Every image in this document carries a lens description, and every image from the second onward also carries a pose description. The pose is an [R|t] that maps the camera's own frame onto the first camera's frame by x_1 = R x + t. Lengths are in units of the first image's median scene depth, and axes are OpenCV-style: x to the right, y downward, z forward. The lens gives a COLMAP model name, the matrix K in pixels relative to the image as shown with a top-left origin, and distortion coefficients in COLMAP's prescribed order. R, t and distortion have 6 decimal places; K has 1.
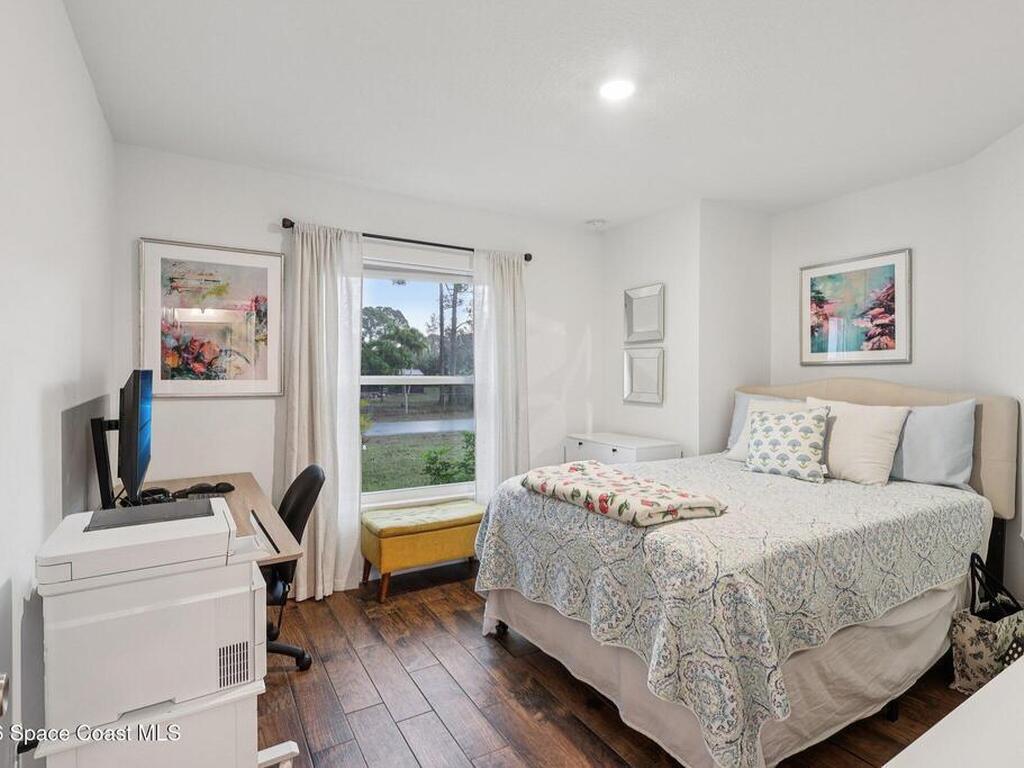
lens RADIAL K [[532.7, 0, 514.5], [0, 532.7, 382.0], [0, 0, 1]] dist [0.000197, 0.000557]
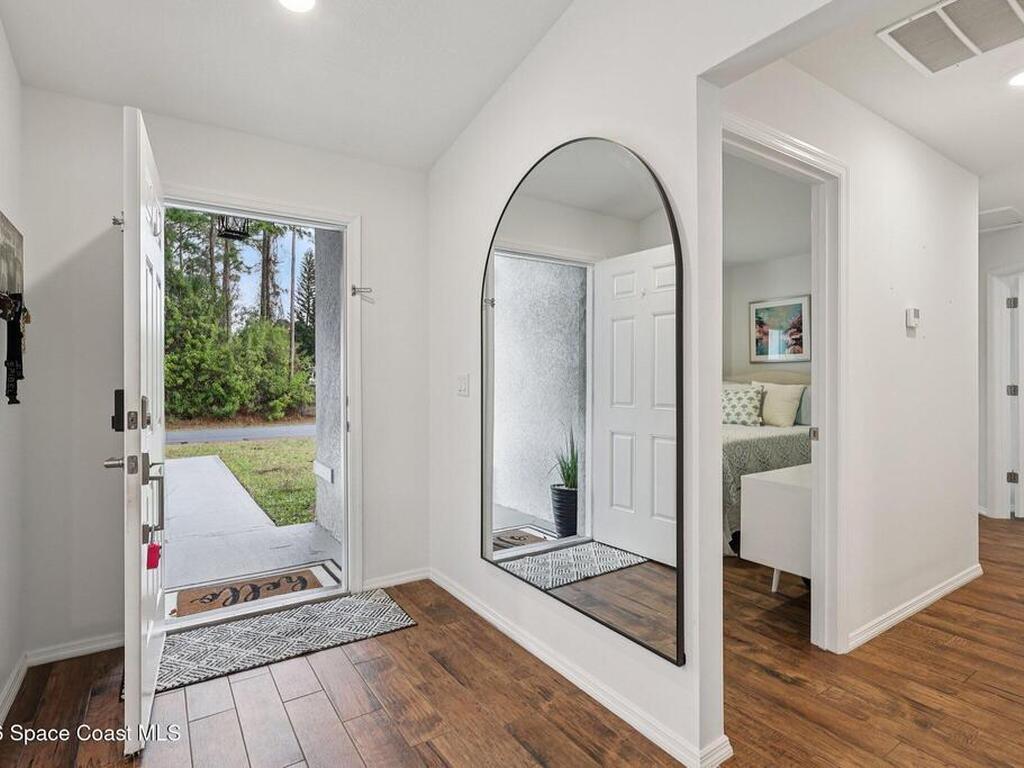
lens RADIAL K [[532.7, 0, 510.8], [0, 532.7, 381.1], [0, 0, 1]] dist [0.000197, 0.000557]
pose [[0.998794, -0.007080, 0.048581, -0.299286], [0.007412, 0.999950, -0.006669, 0.031878], [-0.048532, 0.007021, 0.998797, -0.650781]]
